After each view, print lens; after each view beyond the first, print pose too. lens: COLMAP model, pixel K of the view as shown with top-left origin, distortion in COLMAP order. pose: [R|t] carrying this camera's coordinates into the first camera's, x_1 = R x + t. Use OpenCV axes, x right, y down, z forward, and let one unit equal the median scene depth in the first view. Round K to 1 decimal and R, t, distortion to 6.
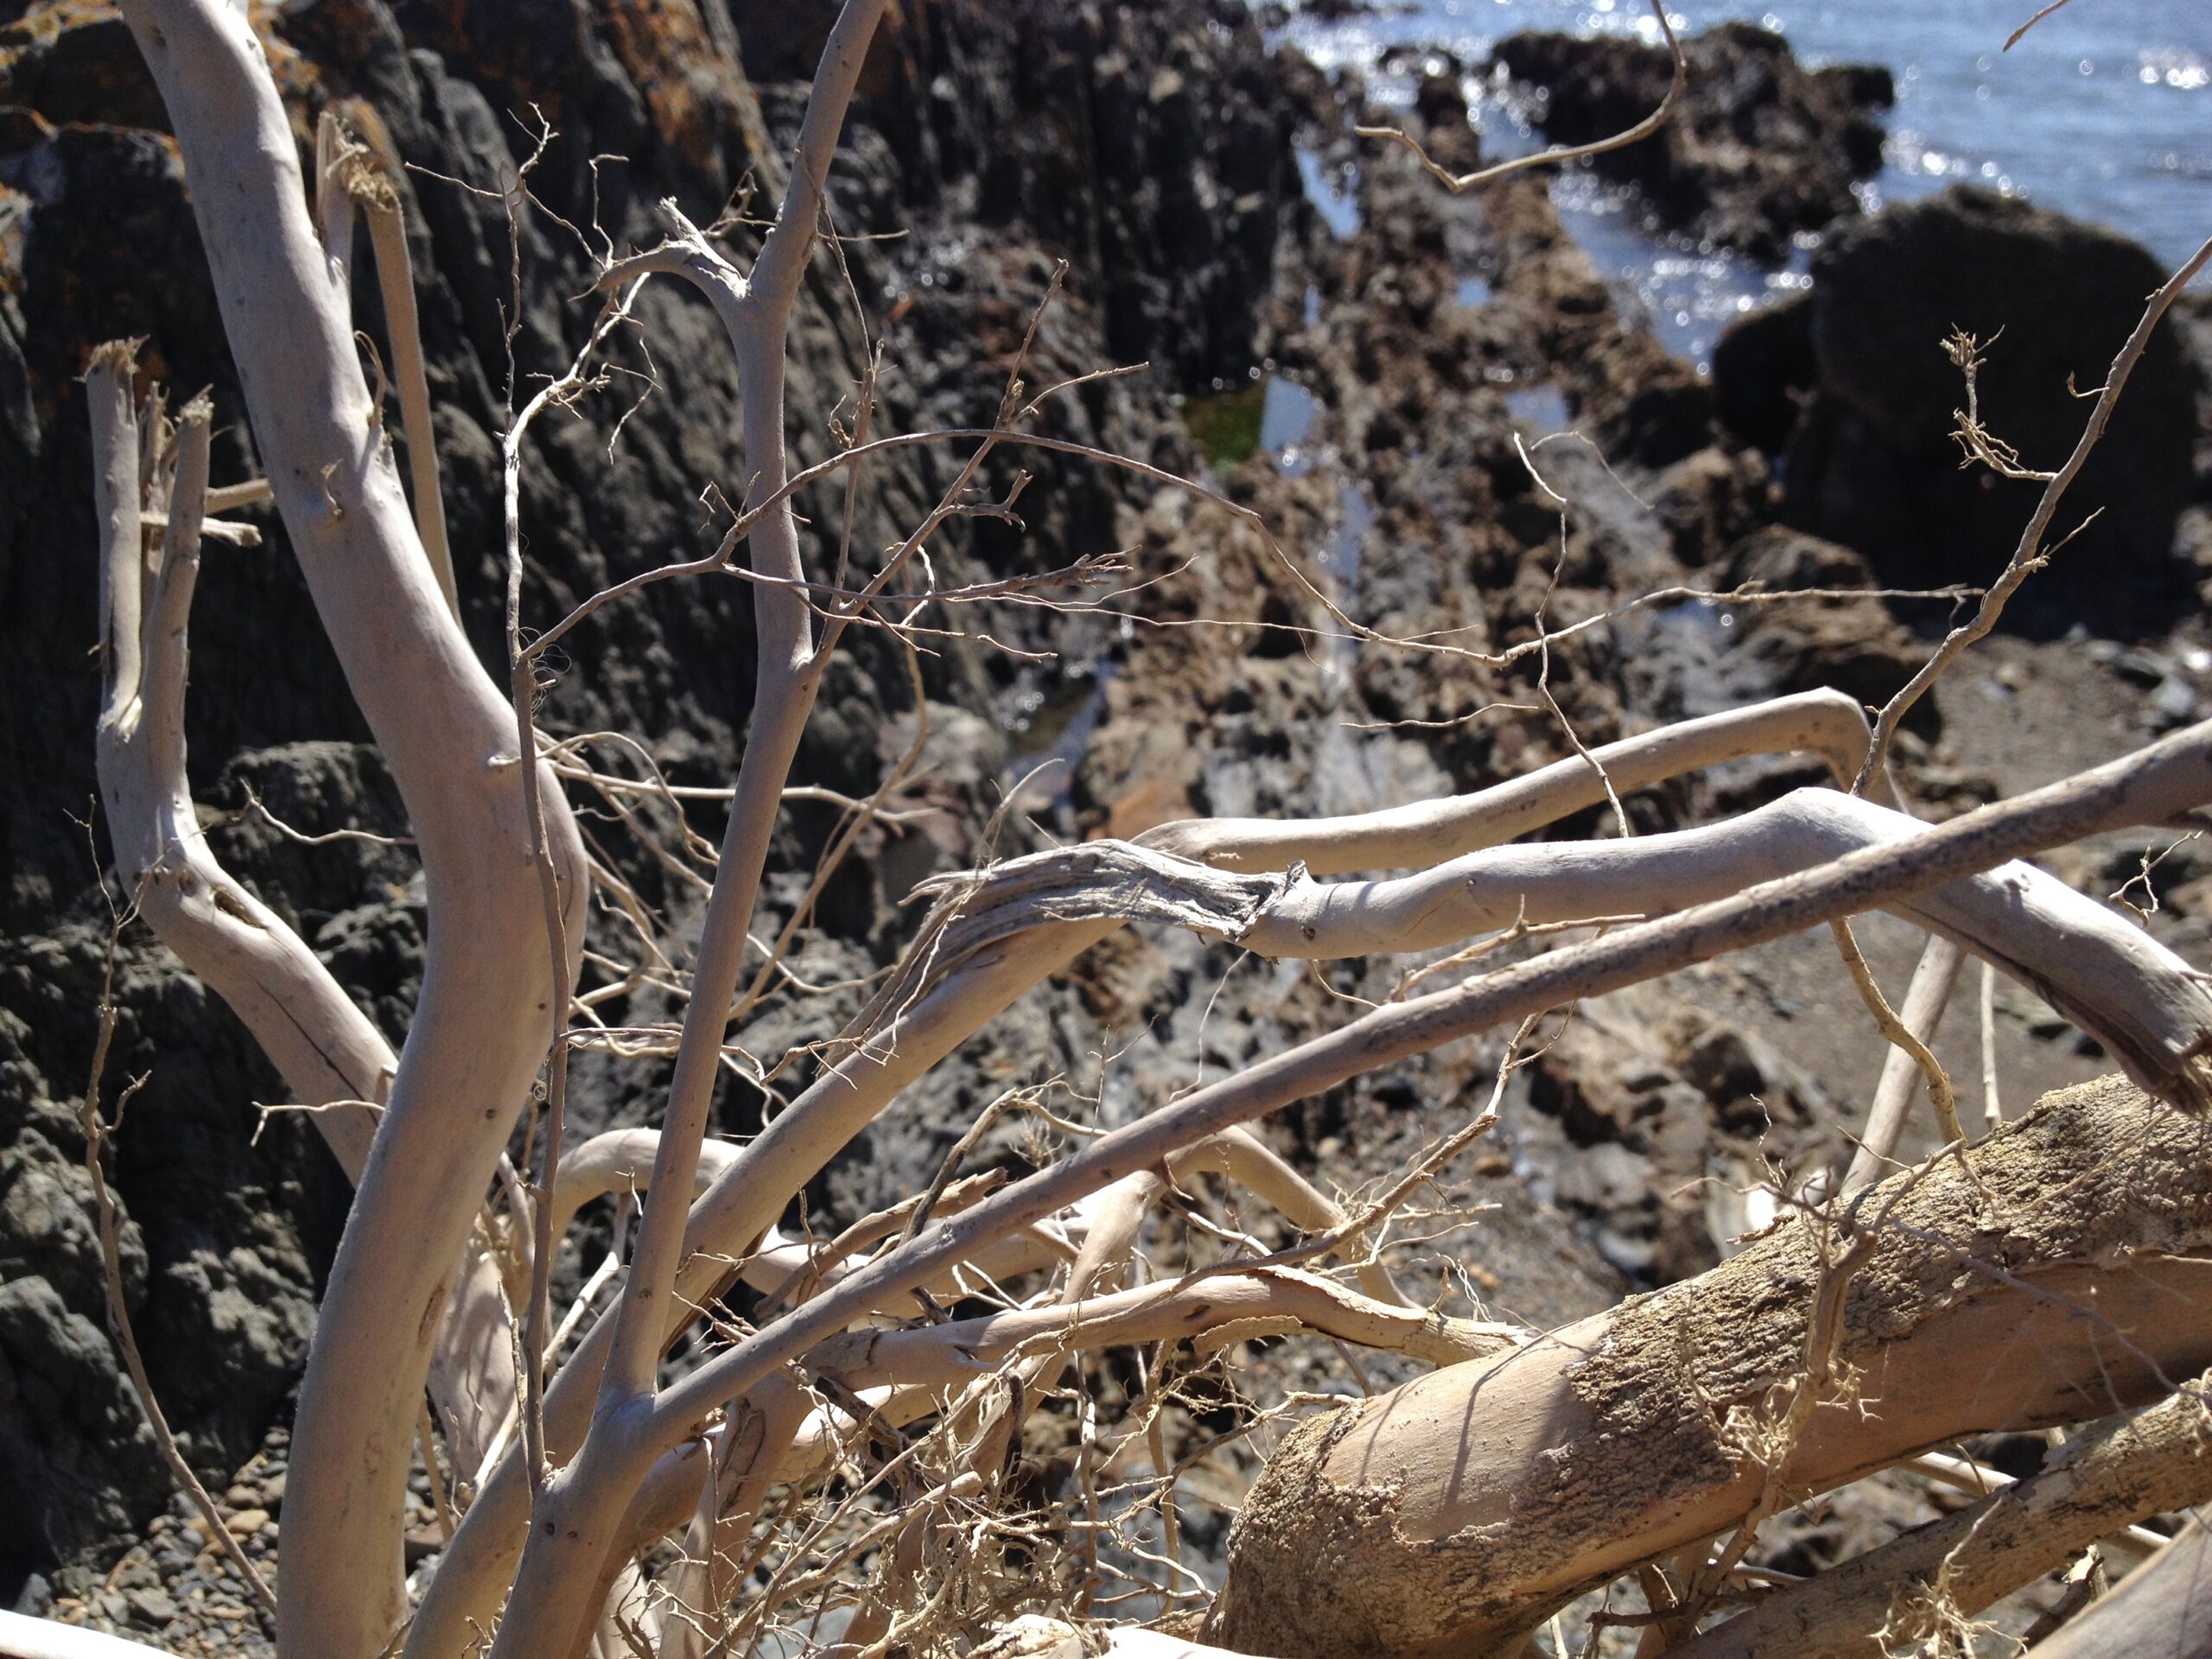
lens RADIAL K [[2112.3, 0, 1088.0], [0, 2112.3, 840.0], [0, 0, 1]] dist [0.032971, 0.000000]
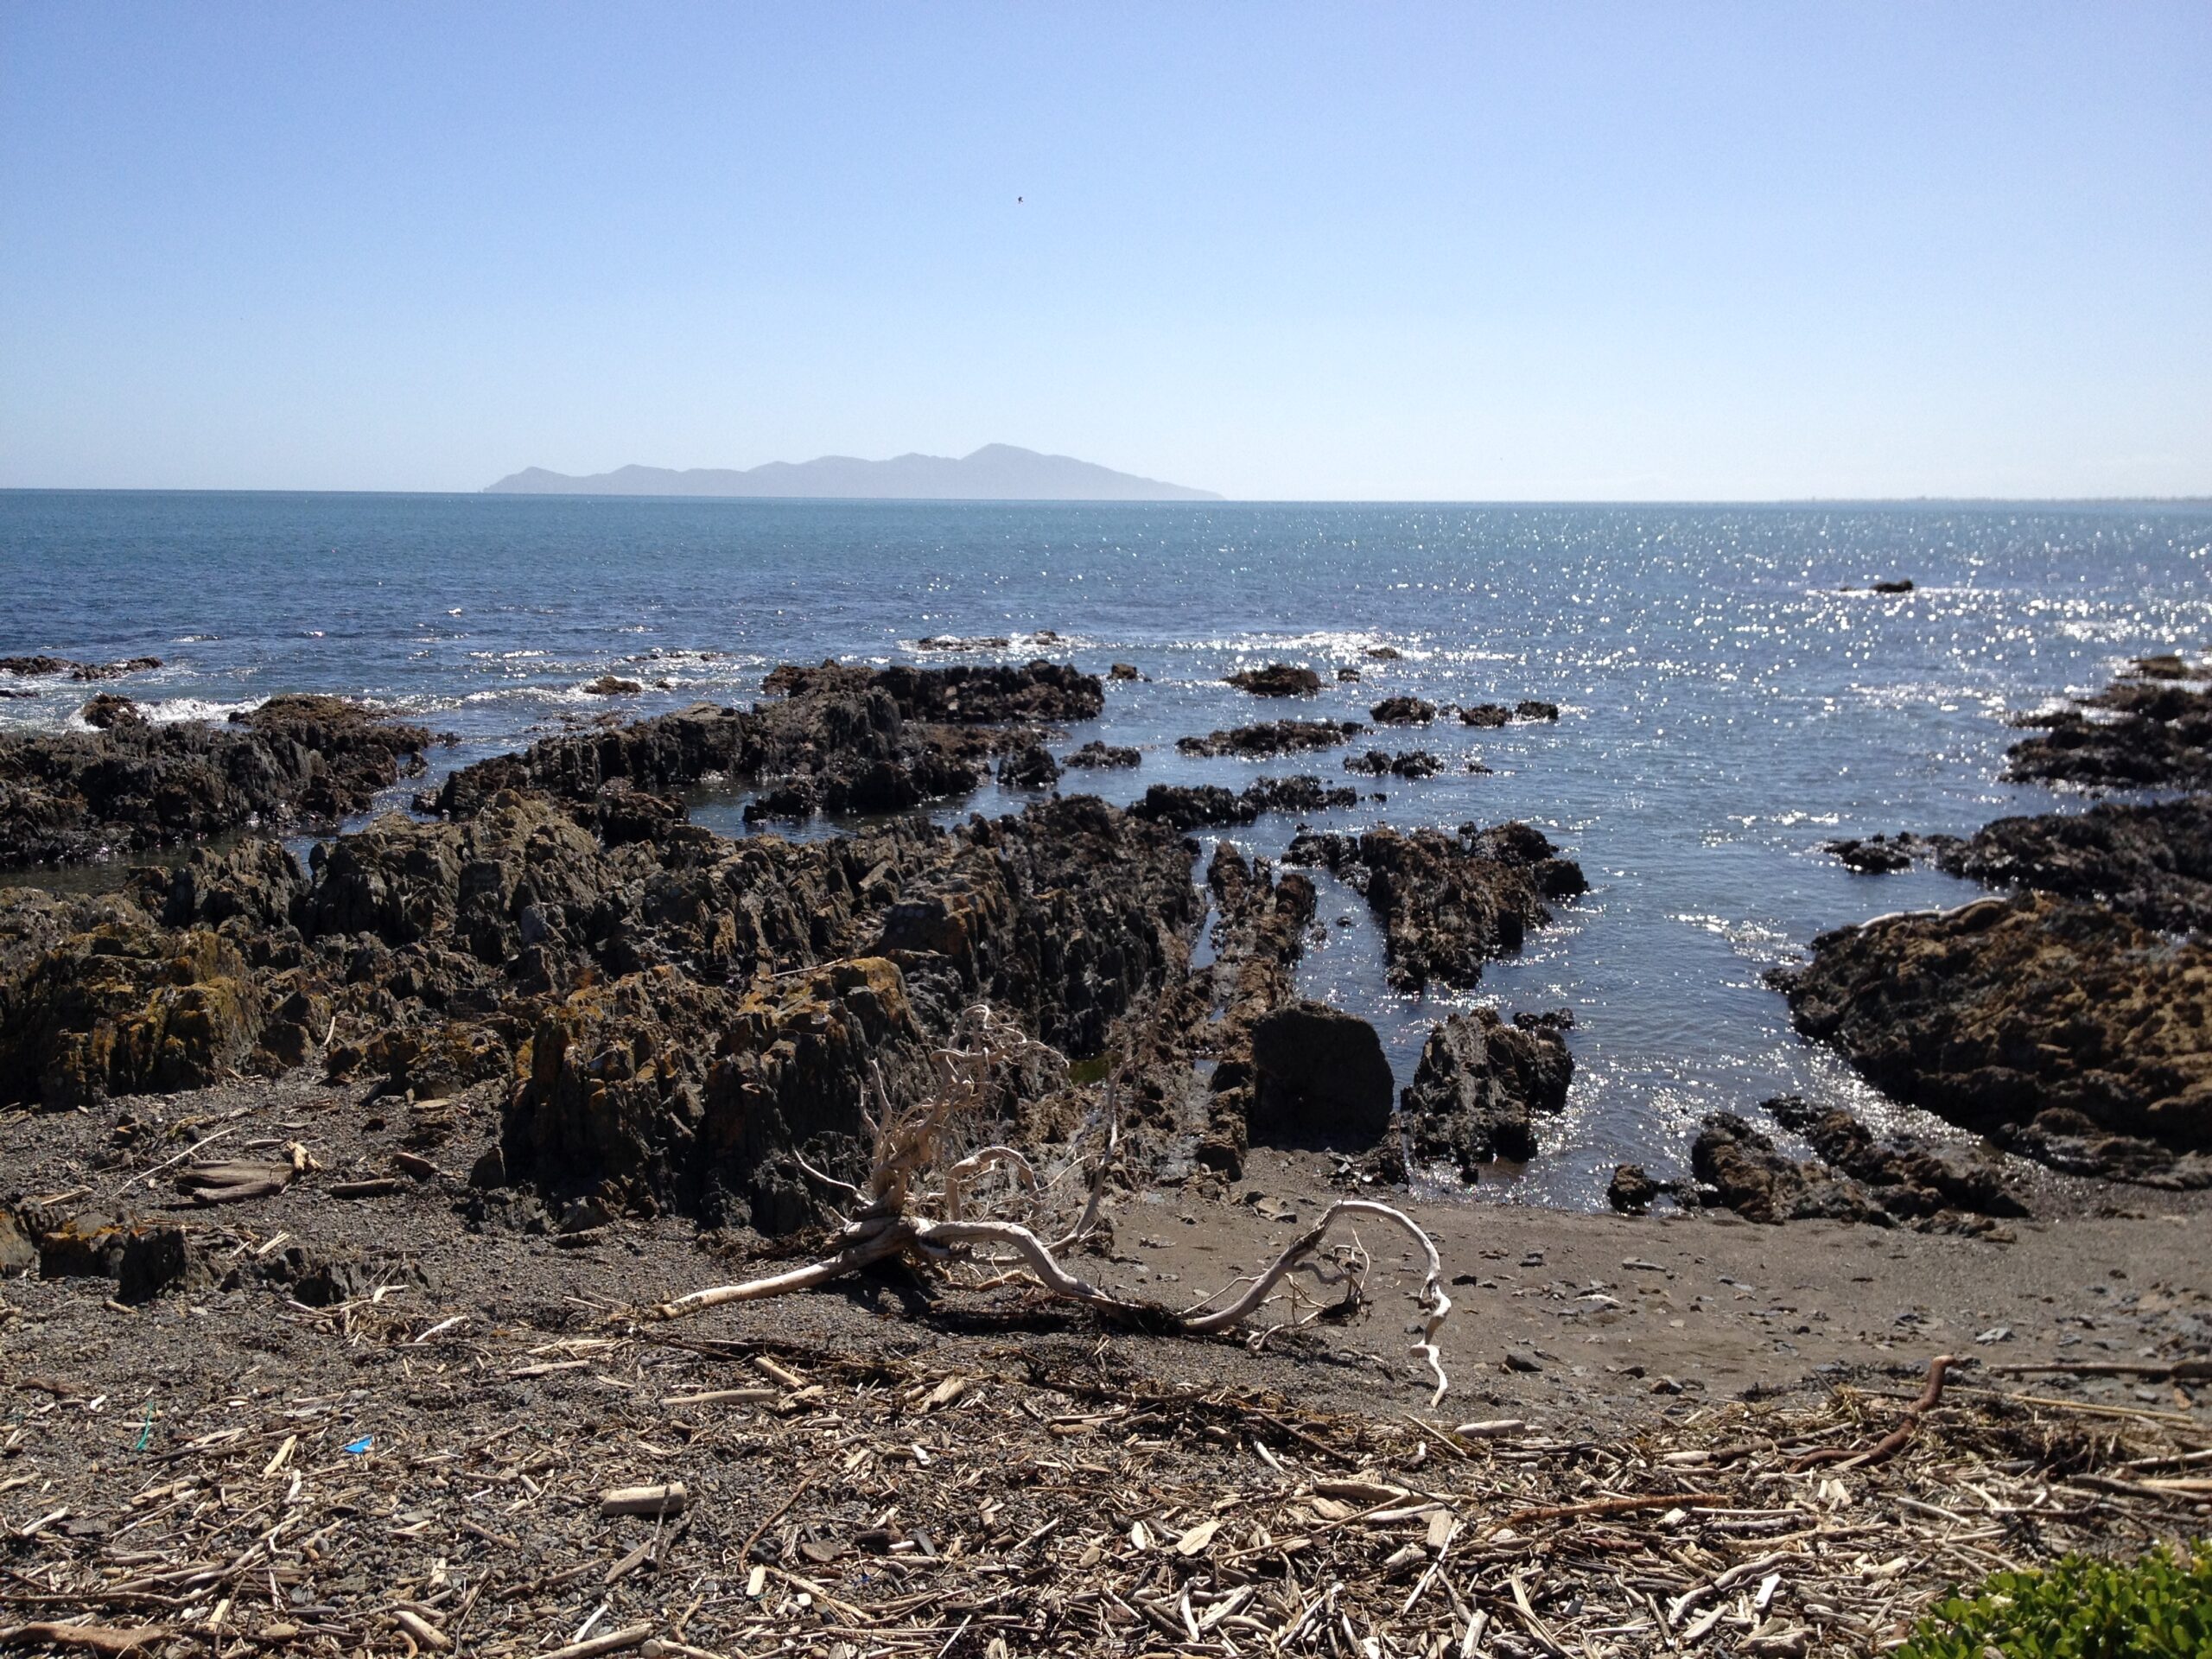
lens RADIAL K [[2112.3, 0, 1113.3], [0, 2112.3, 830.4], [0, 0, 1]] dist [0.032971, 0.000000]
pose [[0.998258, 0.015197, -0.057001, 0.452316], [-0.030893, 0.957833, -0.285659, 0.488055], [0.050257, 0.286923, 0.956635, -2.922472]]
